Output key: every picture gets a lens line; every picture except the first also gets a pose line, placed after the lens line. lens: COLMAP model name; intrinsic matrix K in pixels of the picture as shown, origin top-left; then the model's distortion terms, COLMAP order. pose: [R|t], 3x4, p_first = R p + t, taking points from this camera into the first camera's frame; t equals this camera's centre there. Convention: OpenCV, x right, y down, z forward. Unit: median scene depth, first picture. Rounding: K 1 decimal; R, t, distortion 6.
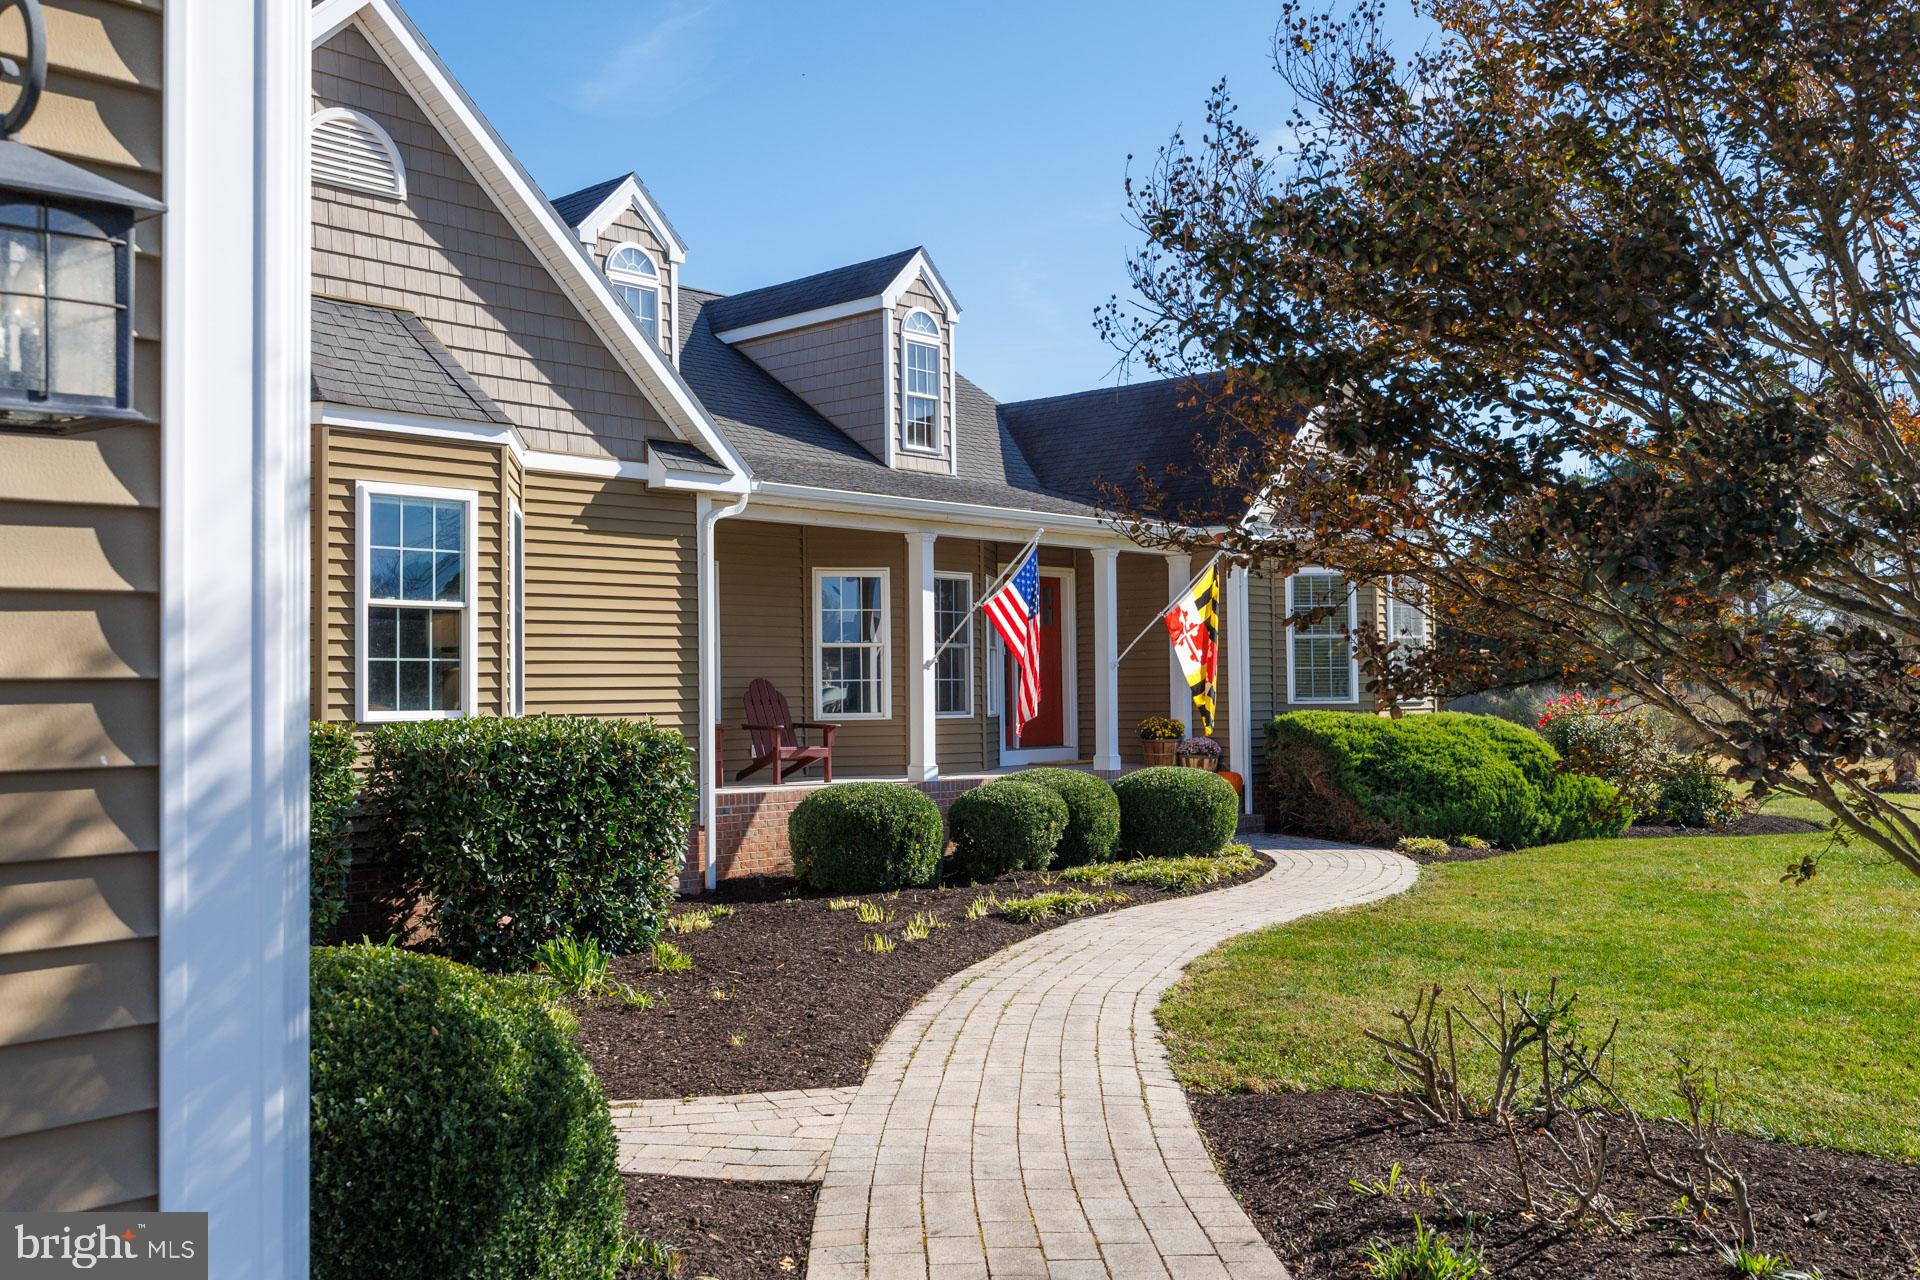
lens RADIAL K [[1827.2, 0, 975.6], [0, 1827.2, 644.3], [0, 0, 1]] dist [0.003237, 0.000000]
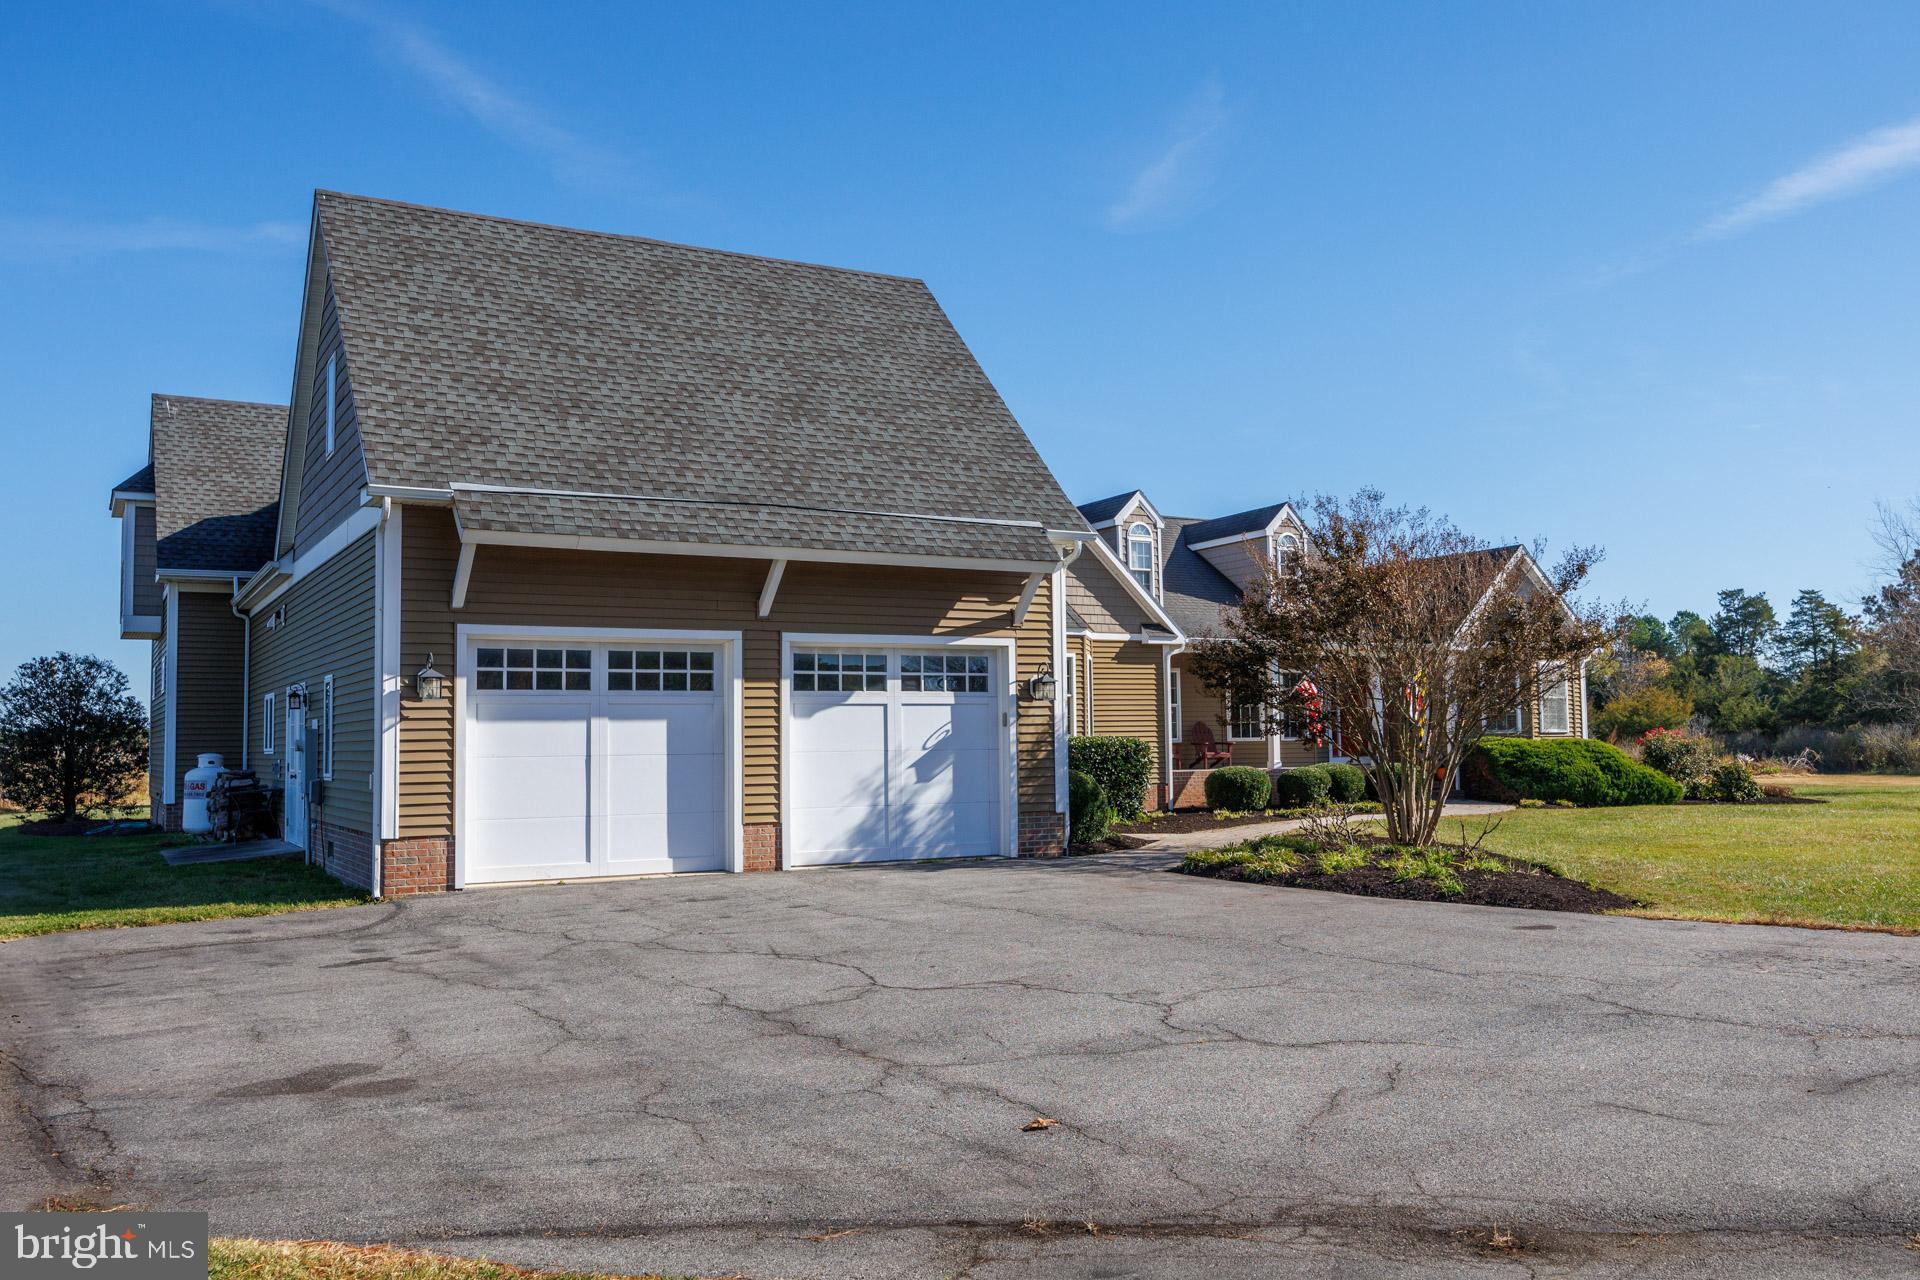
lens RADIAL K [[1601.9, 0, 961.9], [0, 1601.9, 637.1], [0, 0, 1]] dist [0.011322, 0.005373]
pose [[0.946900, -0.023022, -0.320704, 0.272601], [0.012194, 0.999287, -0.035733, -0.020881], [0.321298, 0.029925, 0.946505, -1.074775]]
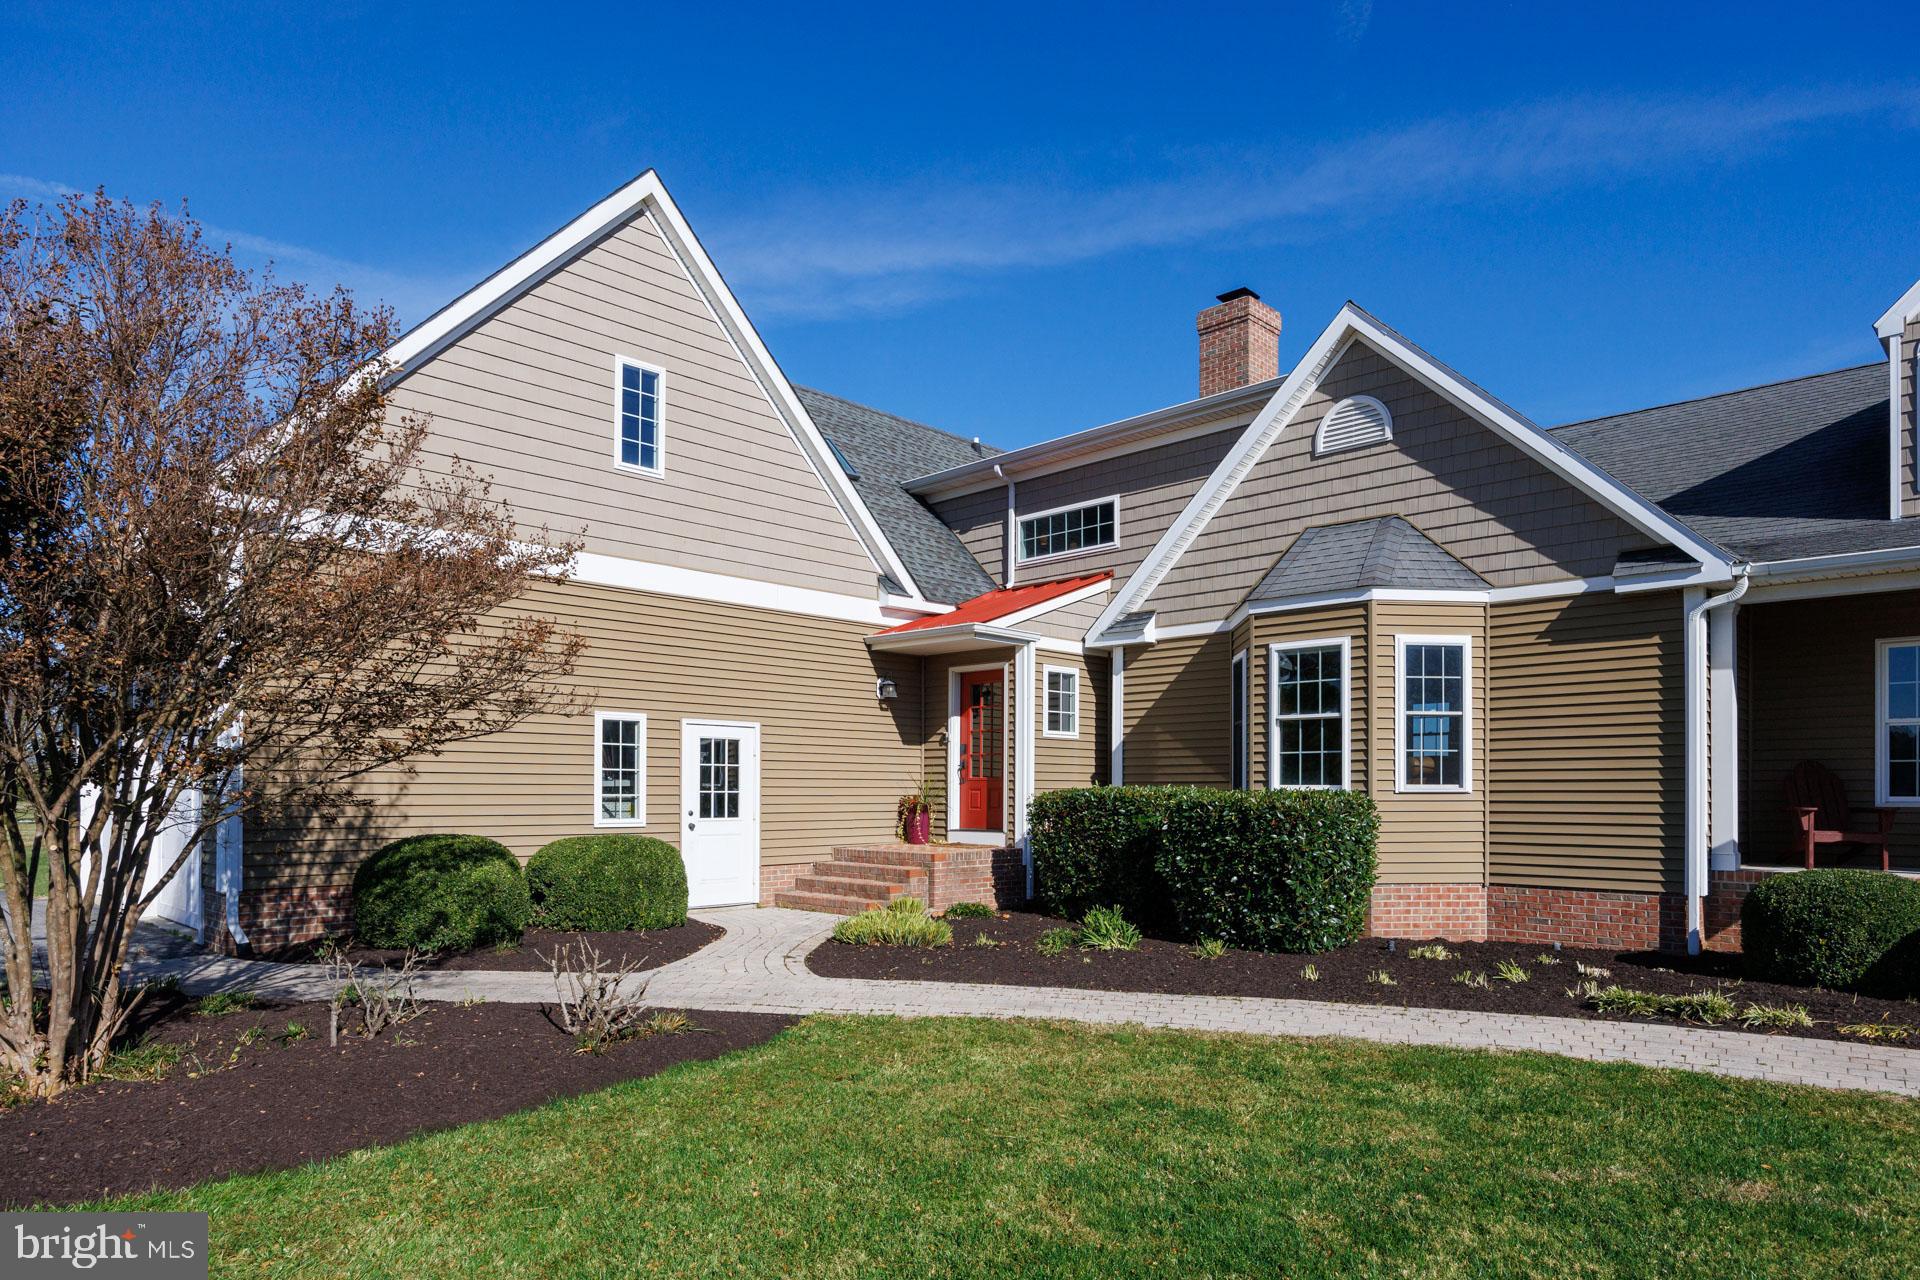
lens RADIAL K [[1140.7, 0, 978.6], [0, 1140.7, 782.7], [0, 0, 1]] dist [-0.000002, 0.000005]
pose [[-0.026890, 0.003331, -0.999633, 0.538867], [0.025808, 0.999663, 0.002637, 0.019584], [0.999305, -0.025727, -0.026967, 0.598517]]
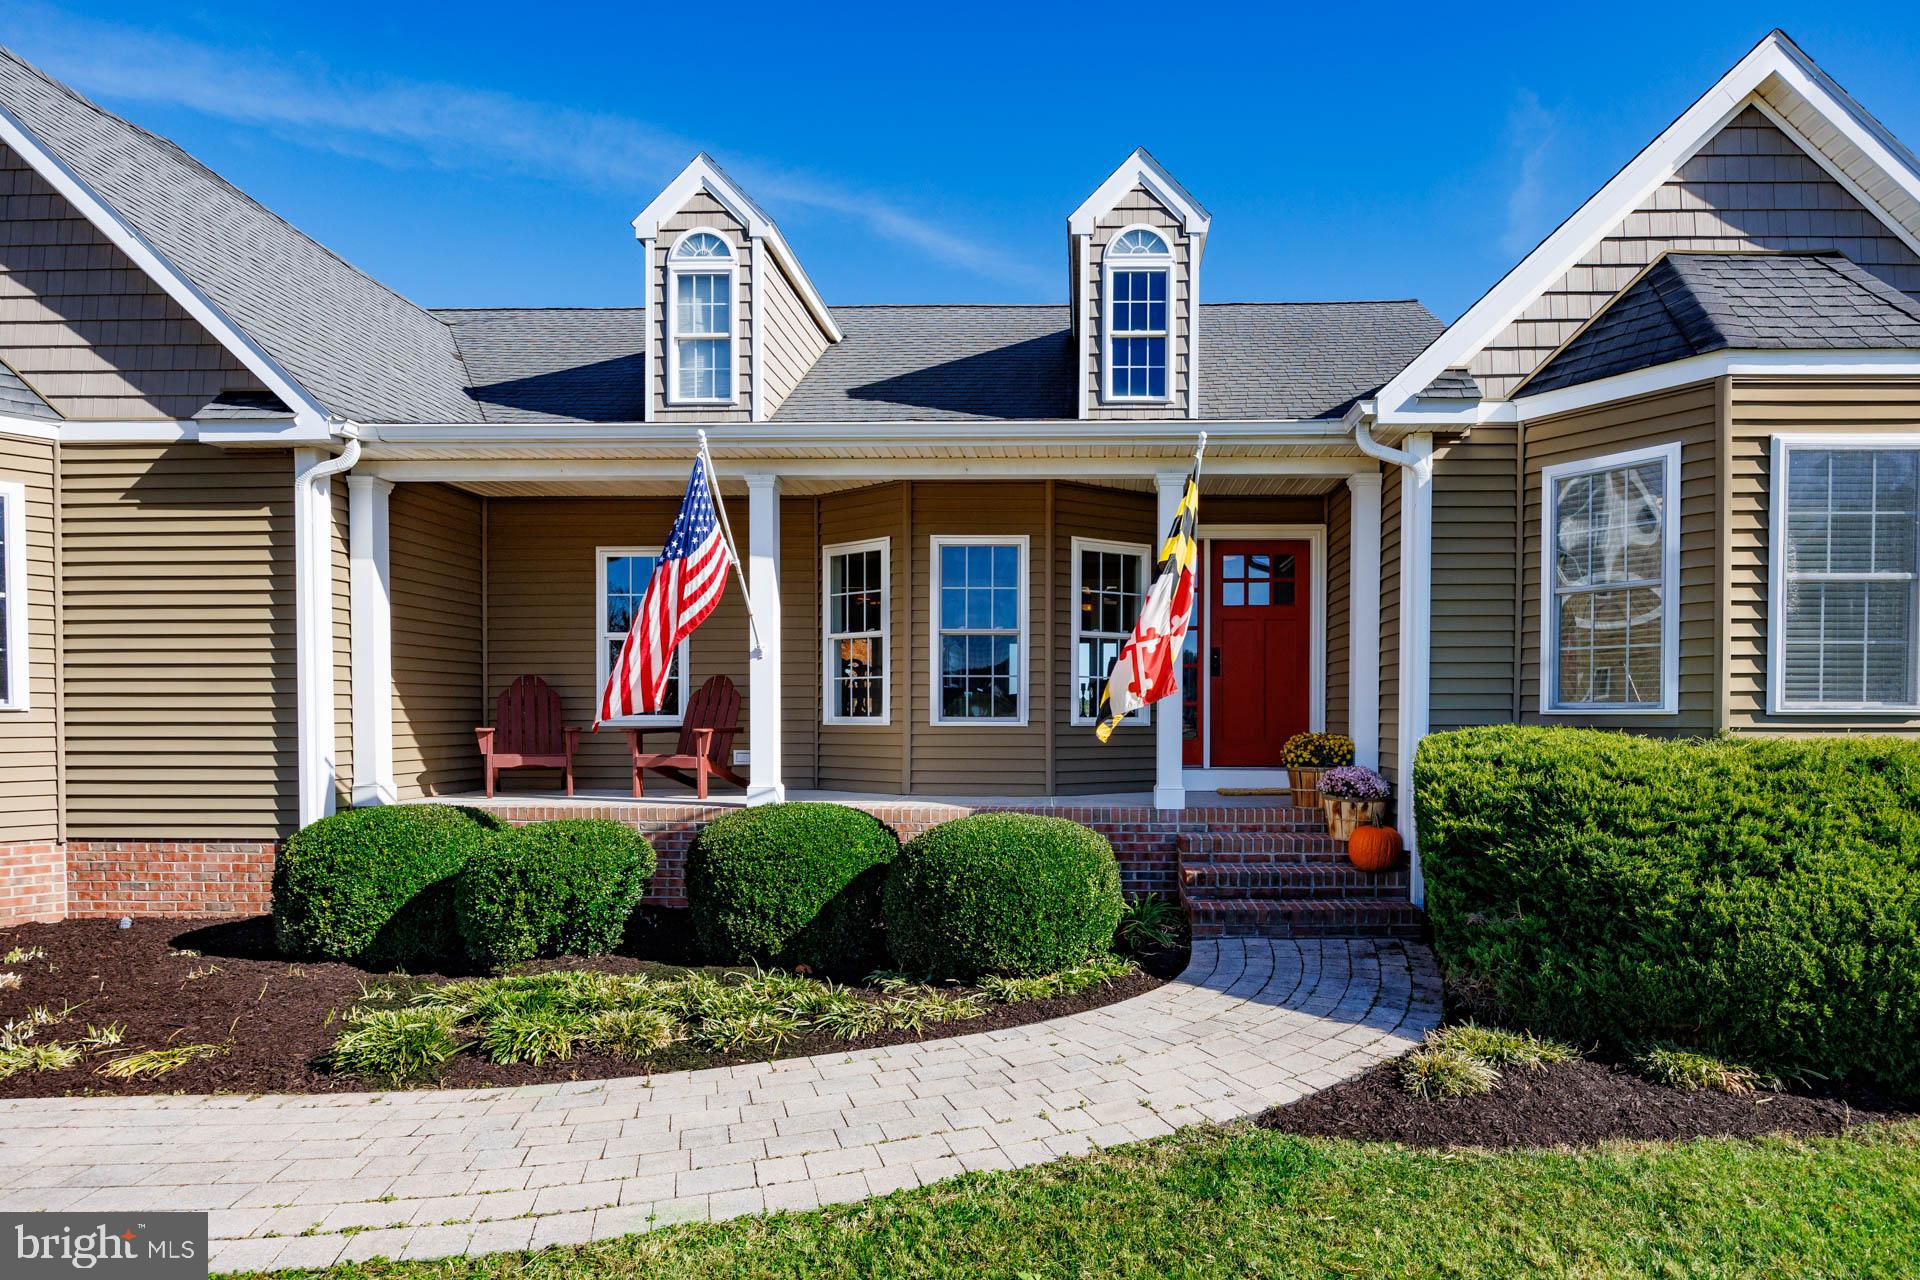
lens RADIAL K [[1050.4, 0, 1019.2], [0, 1050.4, 736.0], [0, 0, 1]] dist [-0.003546, -0.002231]
pose [[0.644573, 0.029064, -0.763991, 0.438278], [0.012707, 0.998732, 0.048715, 0.030408], [0.764438, -0.041109, 0.643386, 0.942630]]
